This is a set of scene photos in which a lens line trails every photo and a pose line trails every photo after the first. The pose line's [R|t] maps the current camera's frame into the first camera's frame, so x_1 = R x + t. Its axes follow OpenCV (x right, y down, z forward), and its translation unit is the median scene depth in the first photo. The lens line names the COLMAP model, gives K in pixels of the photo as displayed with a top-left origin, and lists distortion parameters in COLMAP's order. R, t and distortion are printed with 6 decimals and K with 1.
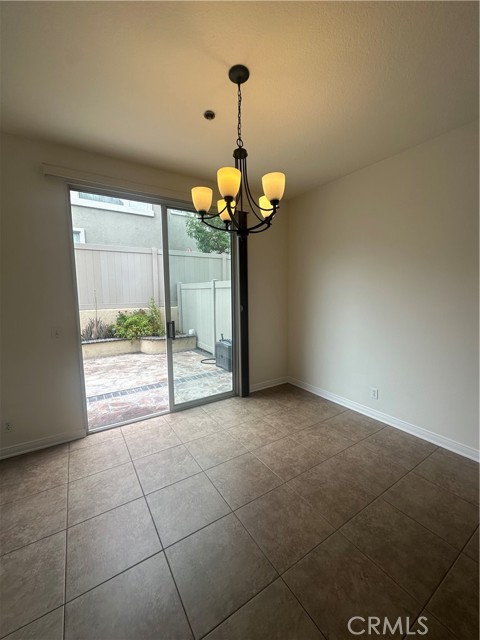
lens RADIAL K [[256.6, 0, 239.0], [0, 256.6, 317.1], [0, 0, 1]] dist [-0.003378, 0.001405]
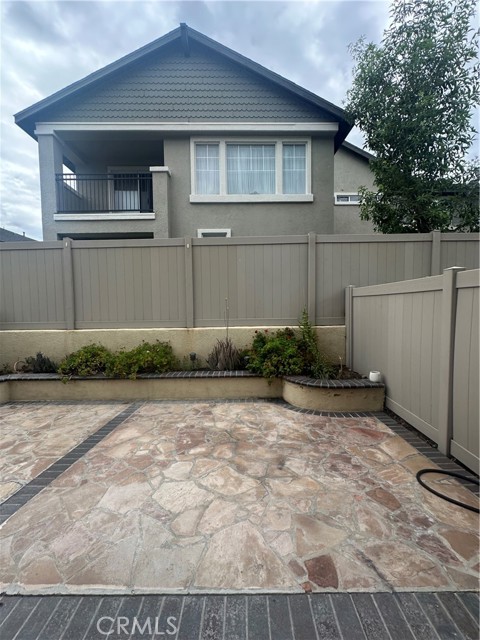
lens RADIAL K [[256.6, 0, 241.2], [0, 256.6, 319.4], [0, 0, 1]] dist [-0.003378, 0.001405]
pose [[0.835716, 0.027765, -0.548459, -0.134277], [-0.048423, 0.998557, -0.023234, -0.035135], [0.547022, 0.045975, 0.835855, 0.423029]]
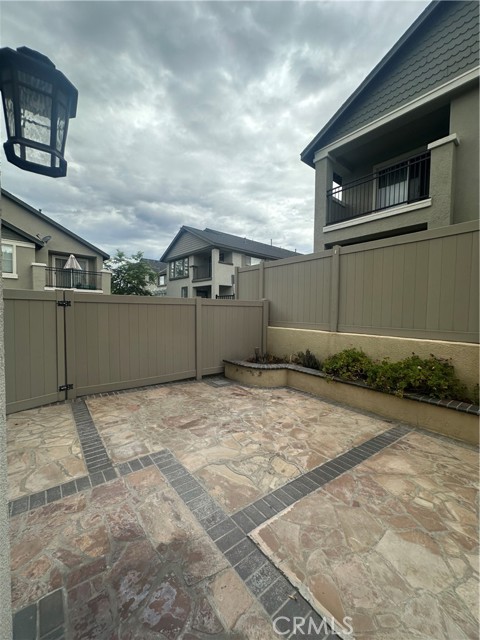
lens RADIAL K [[256.6, 0, 240.9], [0, 256.6, 319.2], [0, 0, 1]] dist [-0.003378, 0.001405]
pose [[0.096632, 0.049781, -0.994075, -0.197455], [-0.110421, 0.993119, 0.038999, -0.036534], [0.989176, 0.105998, 0.101464, 0.410801]]
